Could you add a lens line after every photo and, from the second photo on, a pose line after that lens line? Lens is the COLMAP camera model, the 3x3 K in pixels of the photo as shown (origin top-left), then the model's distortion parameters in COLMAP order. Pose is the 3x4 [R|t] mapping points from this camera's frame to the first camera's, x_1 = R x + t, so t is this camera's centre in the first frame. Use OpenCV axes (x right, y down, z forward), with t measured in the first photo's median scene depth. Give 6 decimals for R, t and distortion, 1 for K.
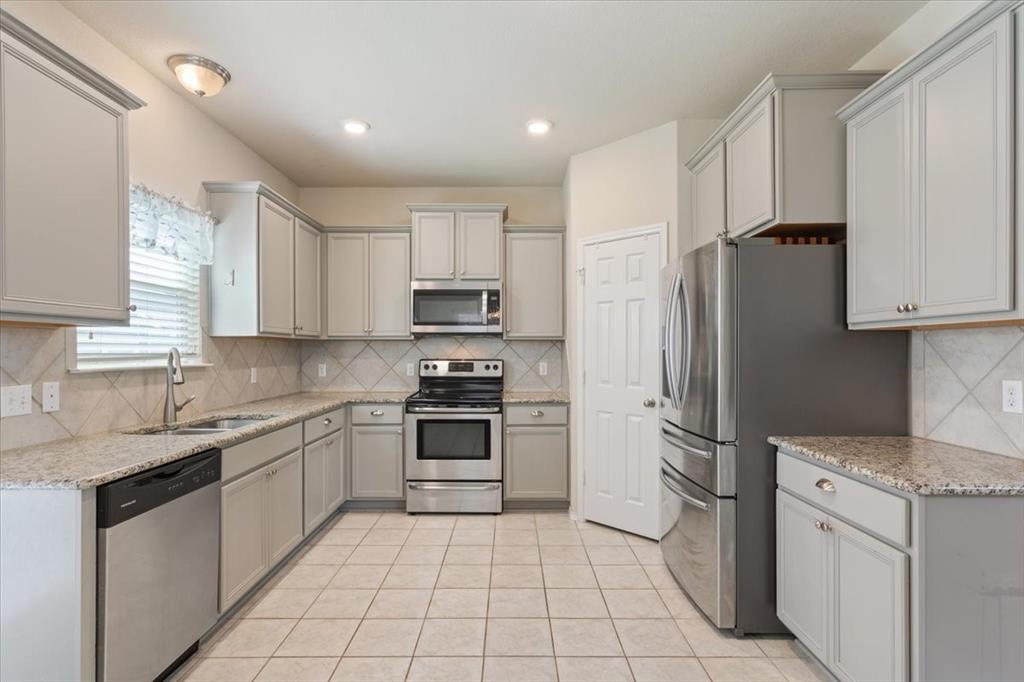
lens RADIAL K [[508.8, 0, 512.0], [0, 508.8, 341.0], [0, 0, 1]] dist [-0.000922, -0.000068]
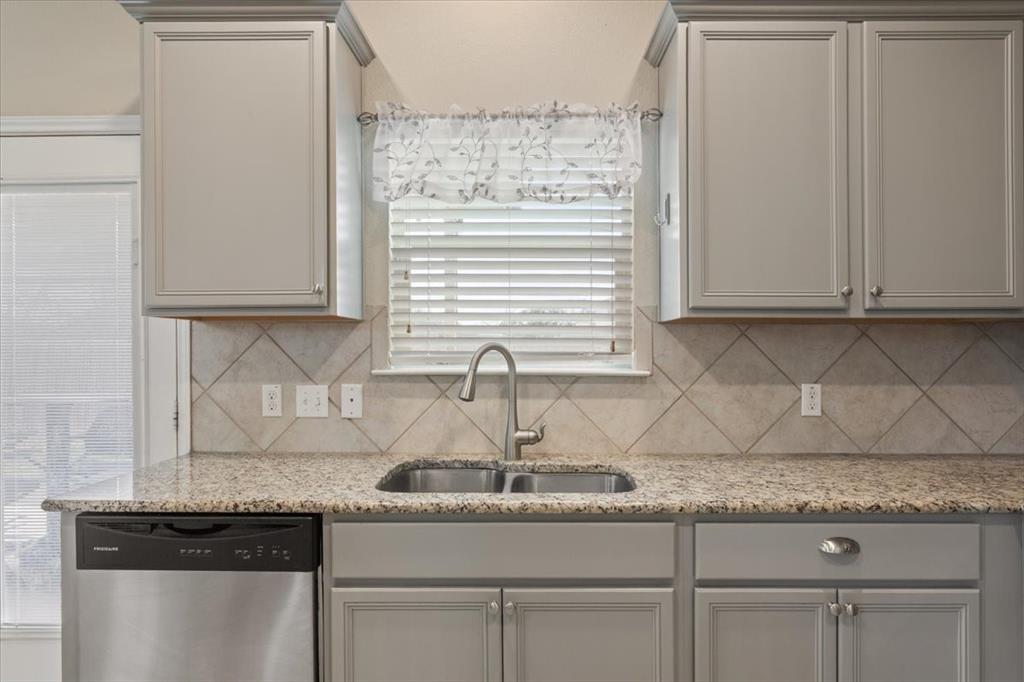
lens RADIAL K [[577.9, 0, 513.8], [0, 577.9, 350.6], [0, 0, 1]] dist [-0.000900, -0.000242]
pose [[-0.014405, 0.000819, -0.999896, 0.040938], [0.017240, 0.999851, 0.000571, 0.015499], [0.999748, -0.017230, -0.014417, 0.706782]]
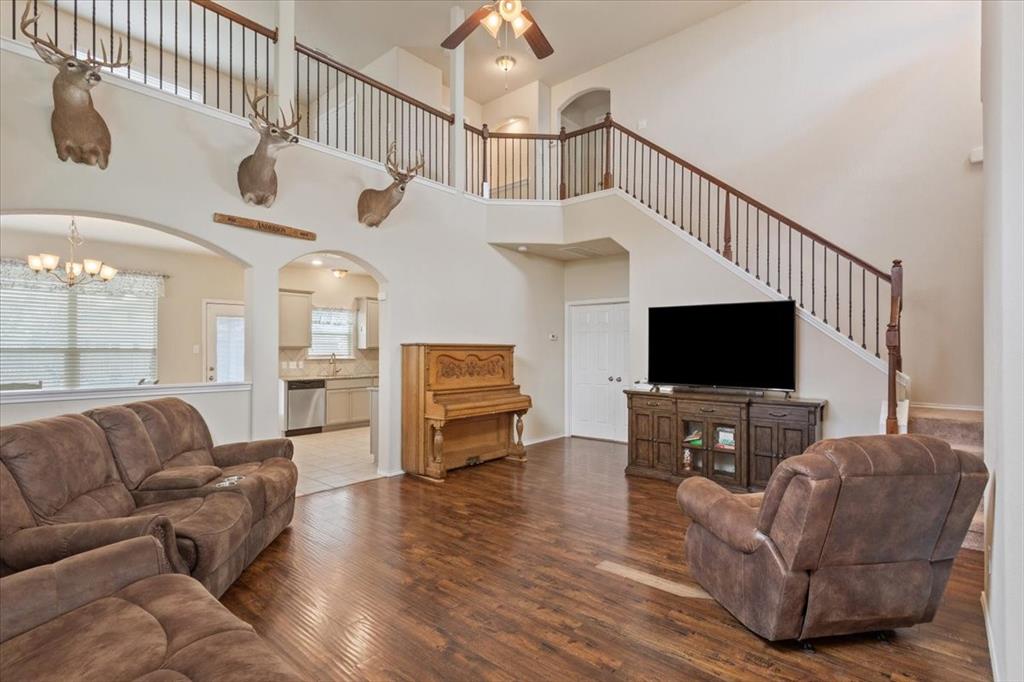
lens RADIAL K [[508.8, 0, 512.0], [0, 508.8, 341.0], [0, 0, 1]] dist [-0.000922, -0.000068]
pose [[0.757684, -0.002225, -0.652618, 1.730420], [0.003766, 0.999992, 0.000963, -0.046634], [0.652611, -0.003187, 0.757686, -0.574835]]
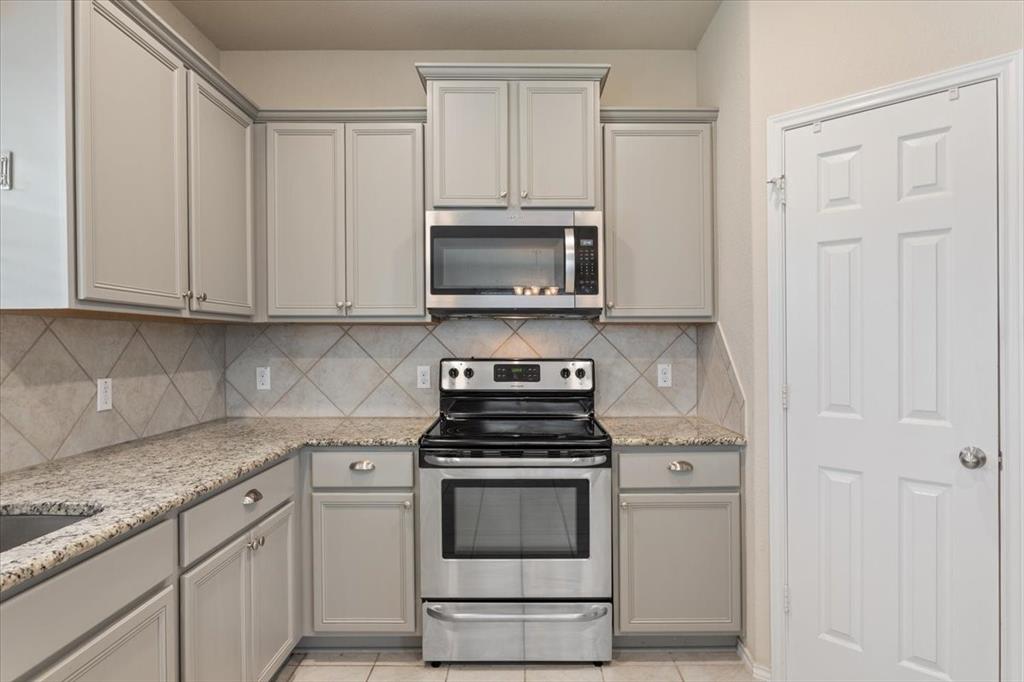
lens RADIAL K [[576.0, 0, 546.3], [0, 576.0, 347.2], [0, 0, 1]] dist [-0.016873, 0.000344]
pose [[0.999162, -0.001464, 0.040916, -0.105792], [0.000396, 0.999659, 0.026122, 0.008222], [-0.040940, -0.026084, 0.998821, 0.427227]]
